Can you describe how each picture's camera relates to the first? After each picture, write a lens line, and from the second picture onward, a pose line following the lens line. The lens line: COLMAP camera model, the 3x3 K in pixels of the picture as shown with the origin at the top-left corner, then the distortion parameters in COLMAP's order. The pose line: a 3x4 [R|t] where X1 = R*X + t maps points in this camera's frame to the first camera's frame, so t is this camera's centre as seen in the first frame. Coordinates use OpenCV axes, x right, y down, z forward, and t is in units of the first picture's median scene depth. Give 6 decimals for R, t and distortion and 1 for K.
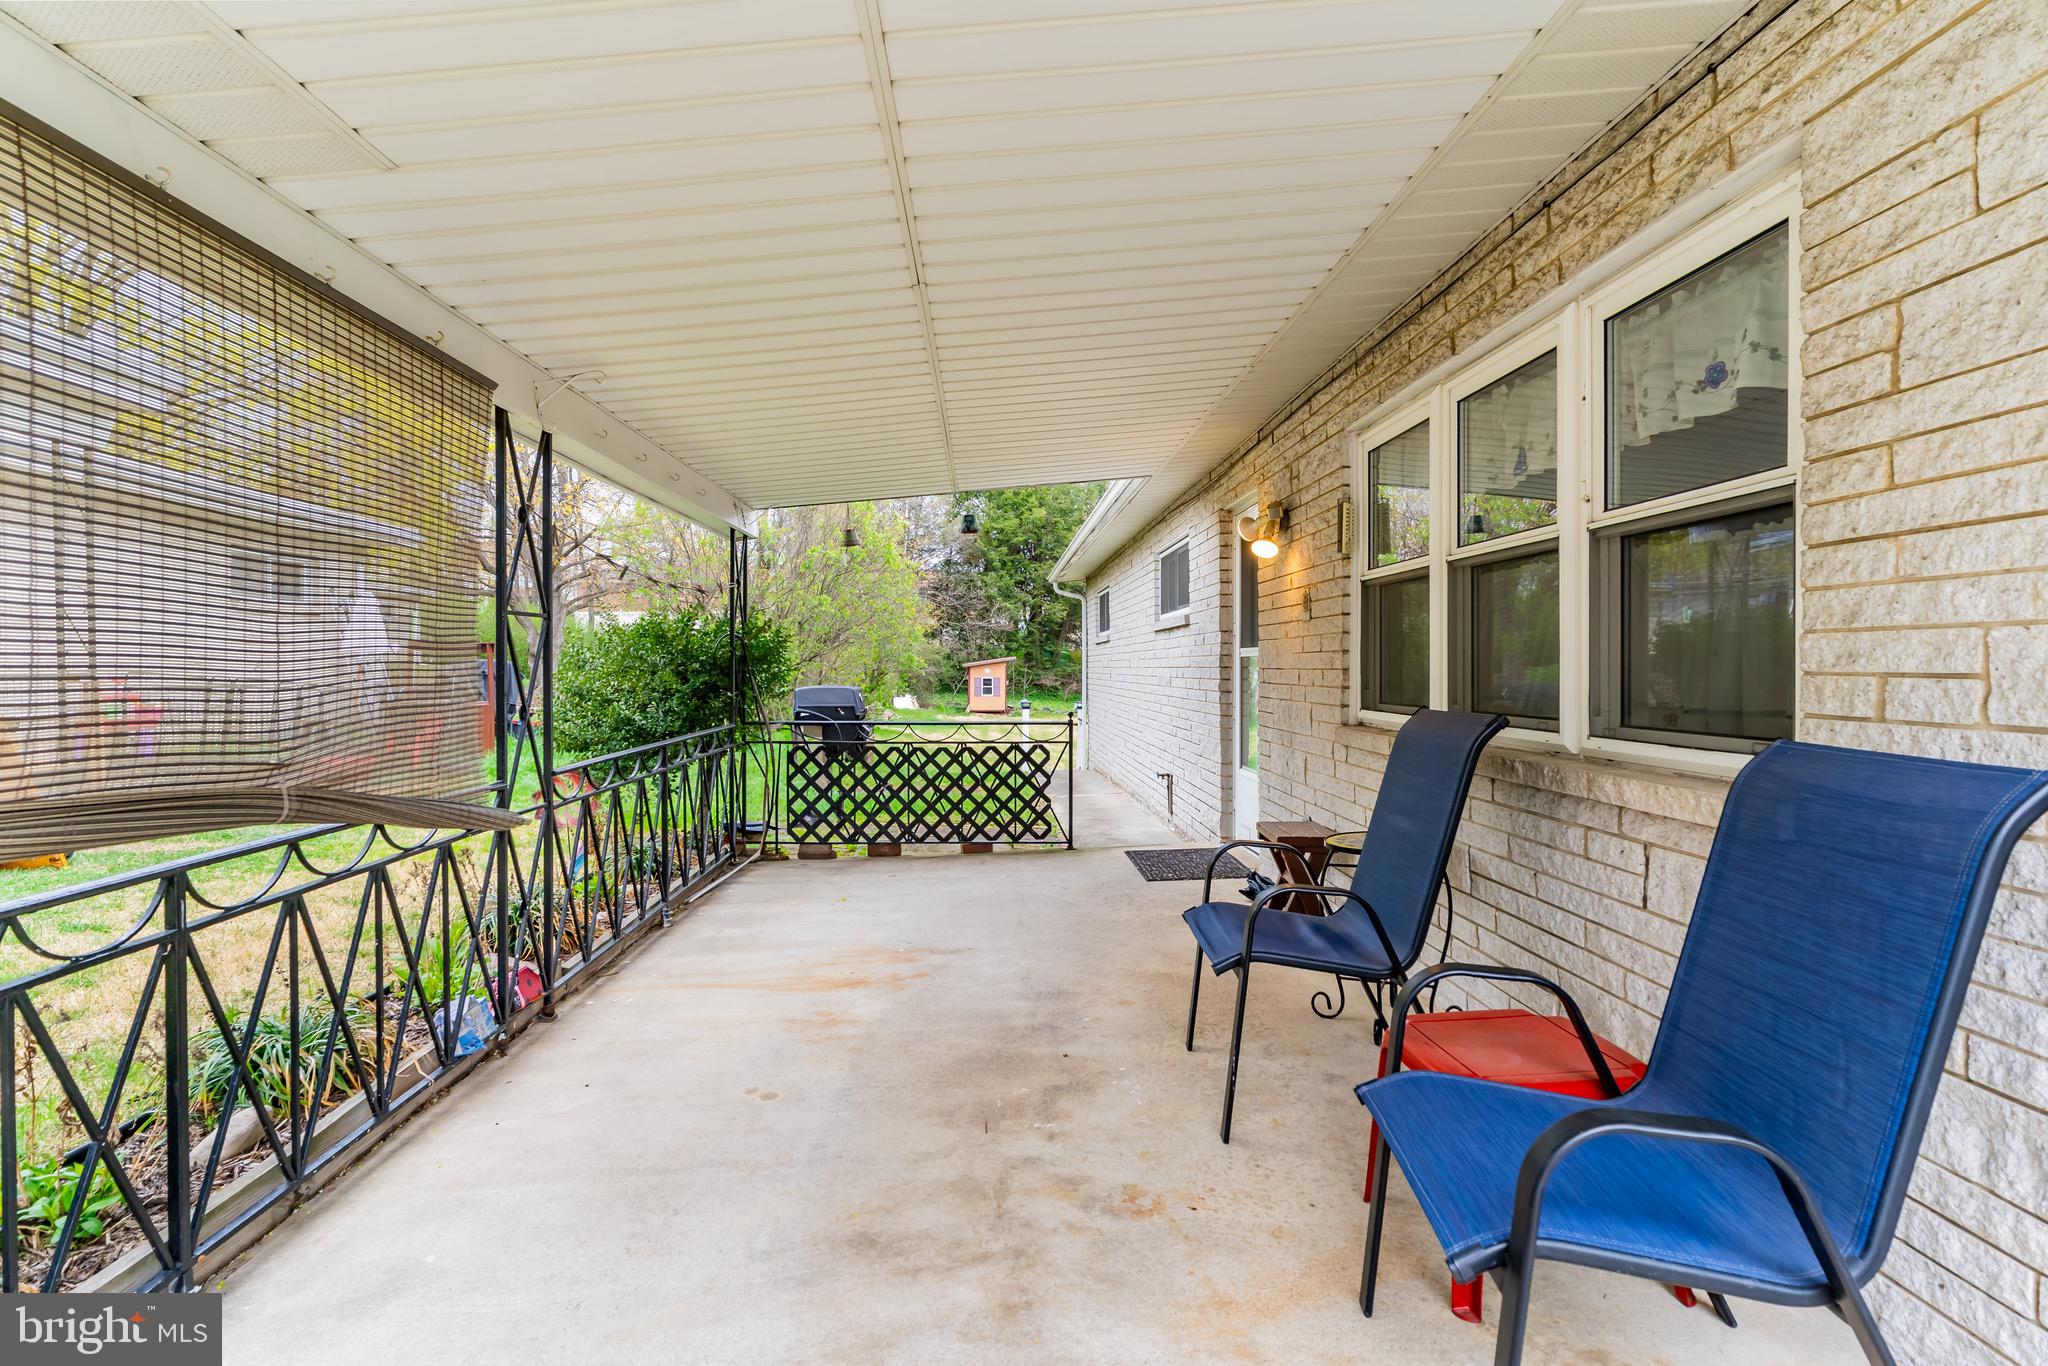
lens RADIAL K [[1055.9, 0, 1013.7], [0, 1055.9, 687.2], [0, 0, 1]] dist [-0.002401, -0.000201]
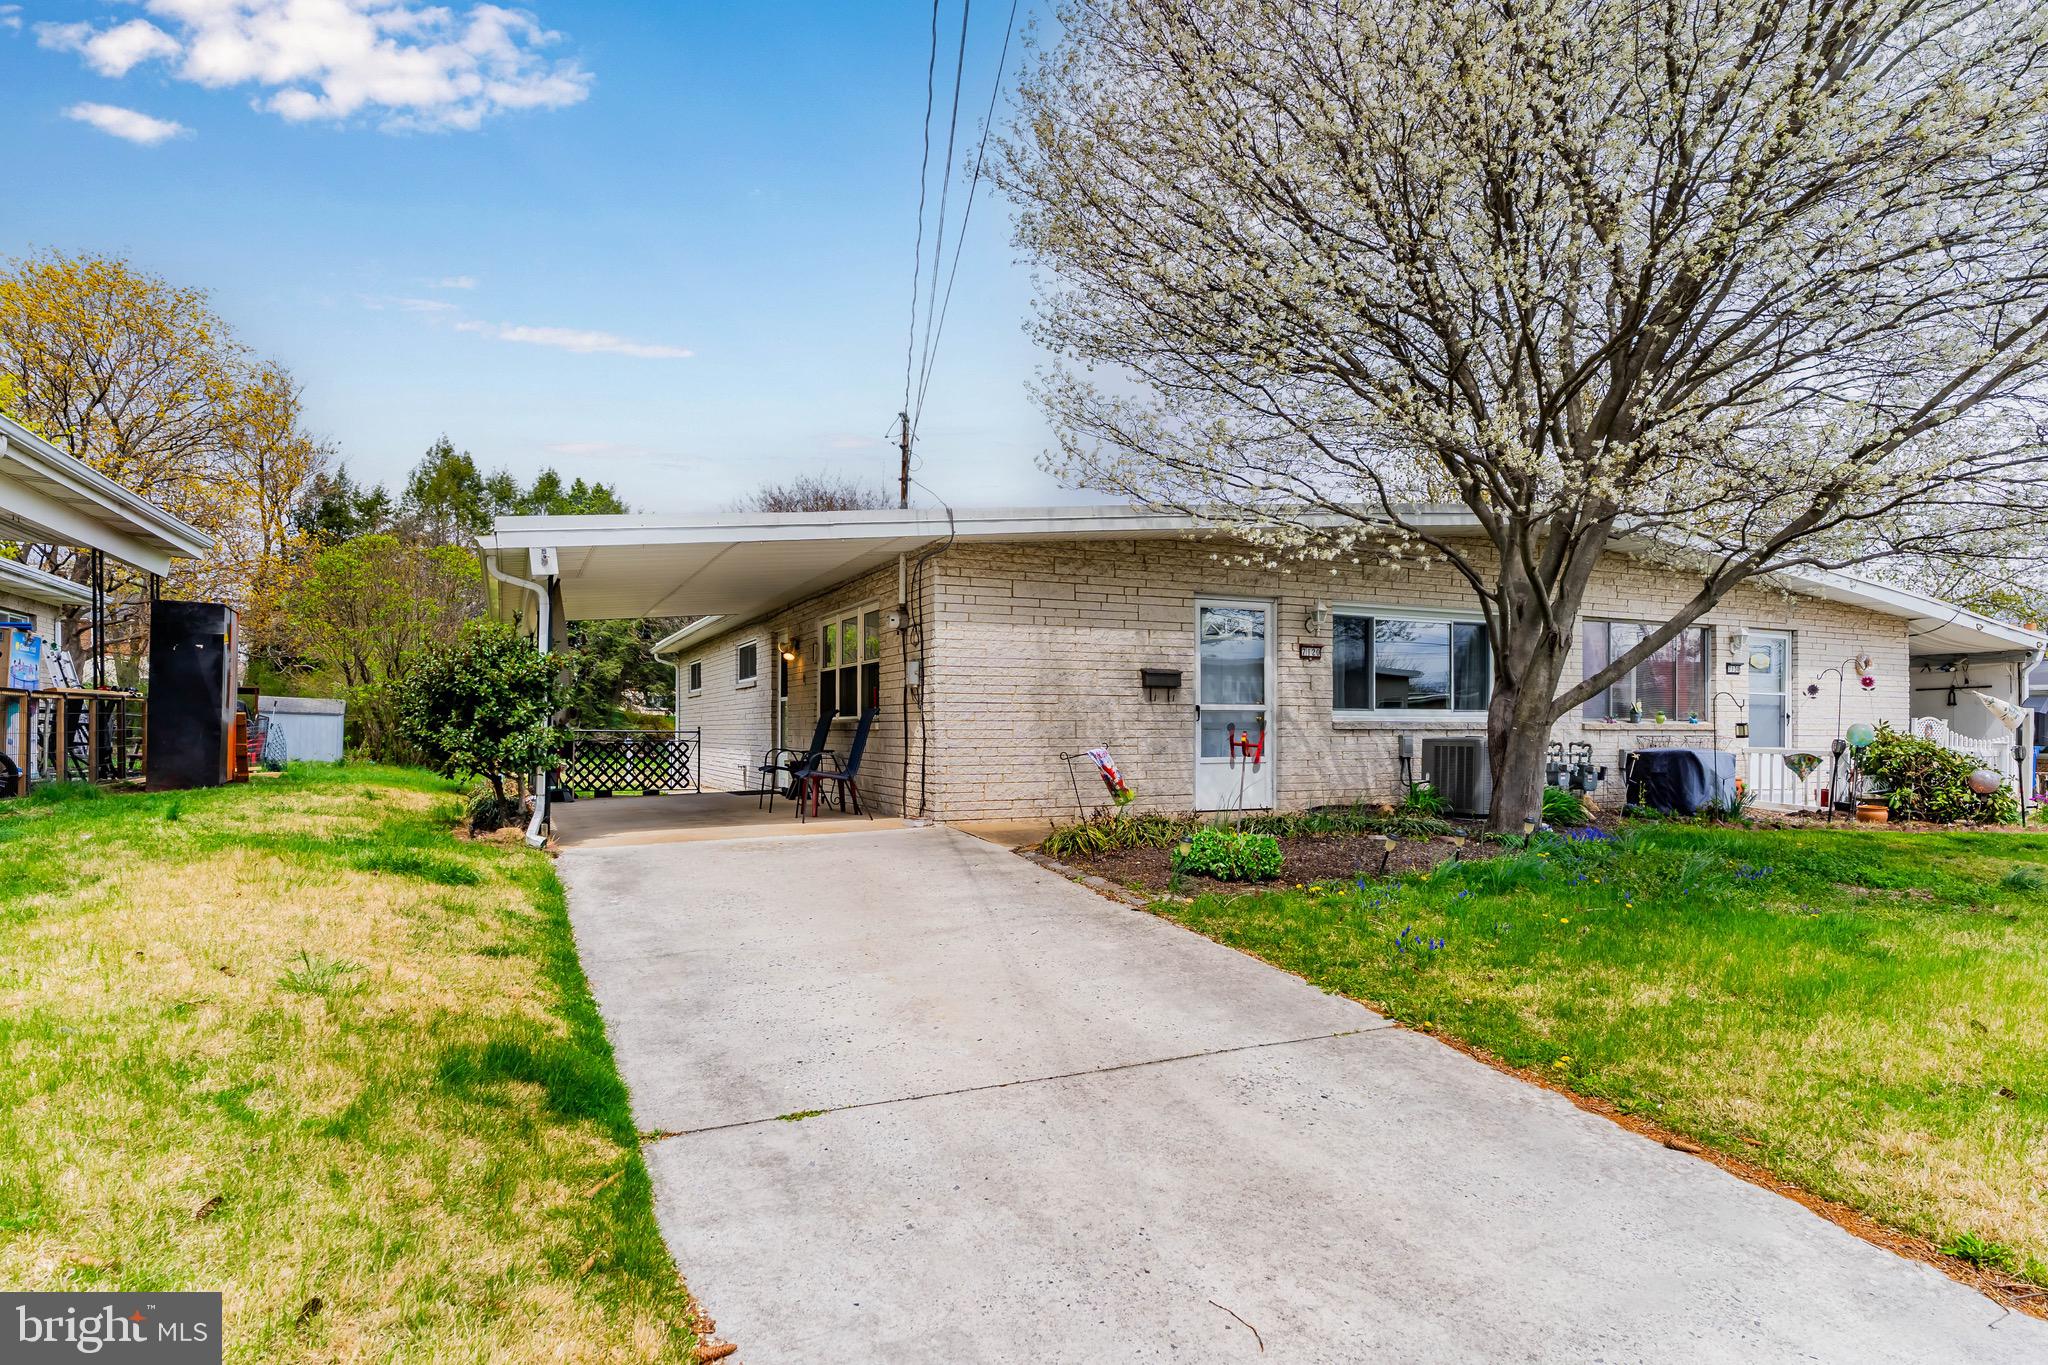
lens RADIAL K [[1055.9, 0, 1013.7], [0, 1055.9, 686.7], [0, 0, 1]] dist [-0.002401, -0.000201]
pose [[0.915518, 0.019728, 0.401792, -0.219906], [0.004039, 0.998296, -0.058220, 0.069487], [-0.402256, 0.054924, 0.913878, -1.176299]]
